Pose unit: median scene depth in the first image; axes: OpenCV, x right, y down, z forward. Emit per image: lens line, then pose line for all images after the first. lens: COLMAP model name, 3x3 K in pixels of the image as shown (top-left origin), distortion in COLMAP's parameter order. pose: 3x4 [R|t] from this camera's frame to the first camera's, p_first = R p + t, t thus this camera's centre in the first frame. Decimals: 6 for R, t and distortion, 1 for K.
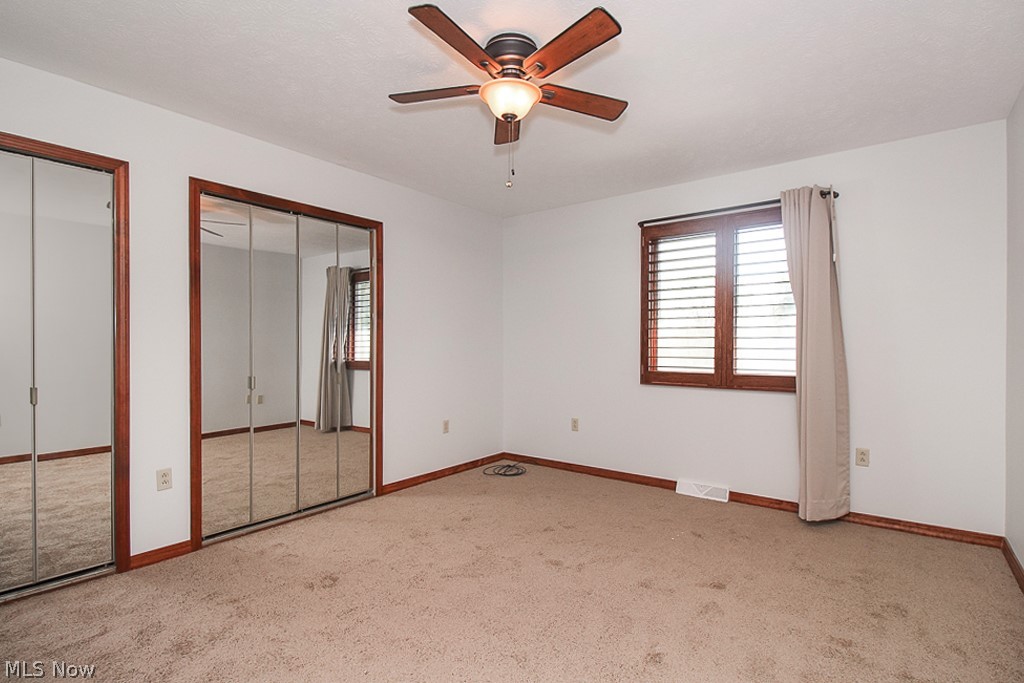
lens RADIAL K [[496.0, 0, 512.3], [0, 496.0, 344.0], [0, 0, 1]] dist [0.011572, -0.007178]
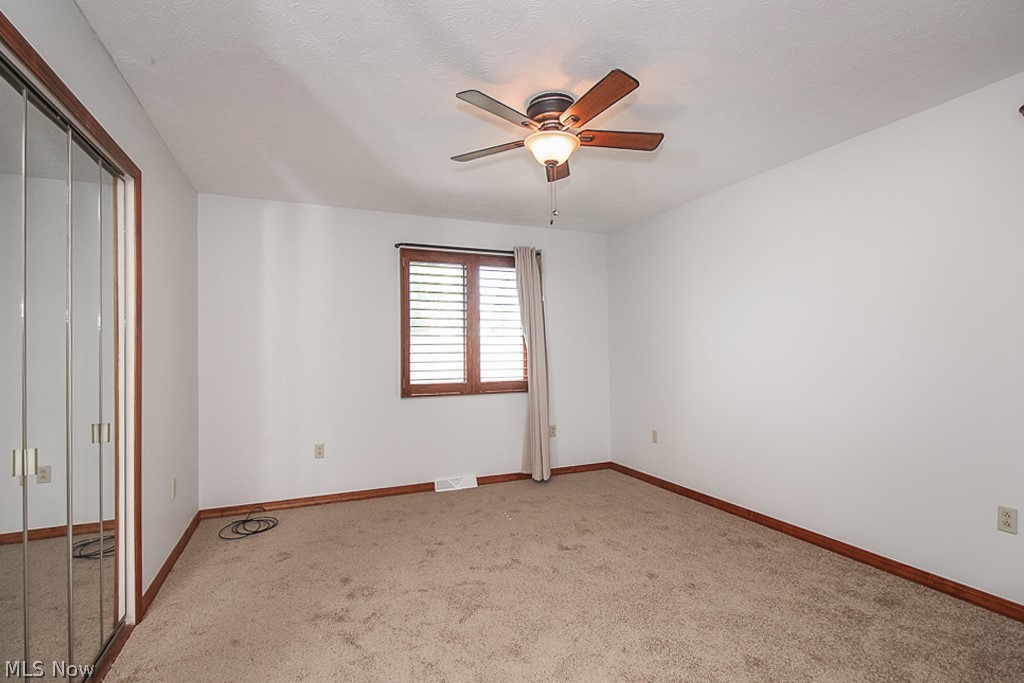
lens RADIAL K [[496.0, 0, 515.1], [0, 496.0, 340.1], [0, 0, 1]] dist [0.011572, -0.007178]
pose [[0.485646, 0.011956, 0.874074, -0.597439], [0.013535, 0.999684, -0.021195, -0.017128], [-0.874051, 0.022124, 0.485330, 0.314248]]
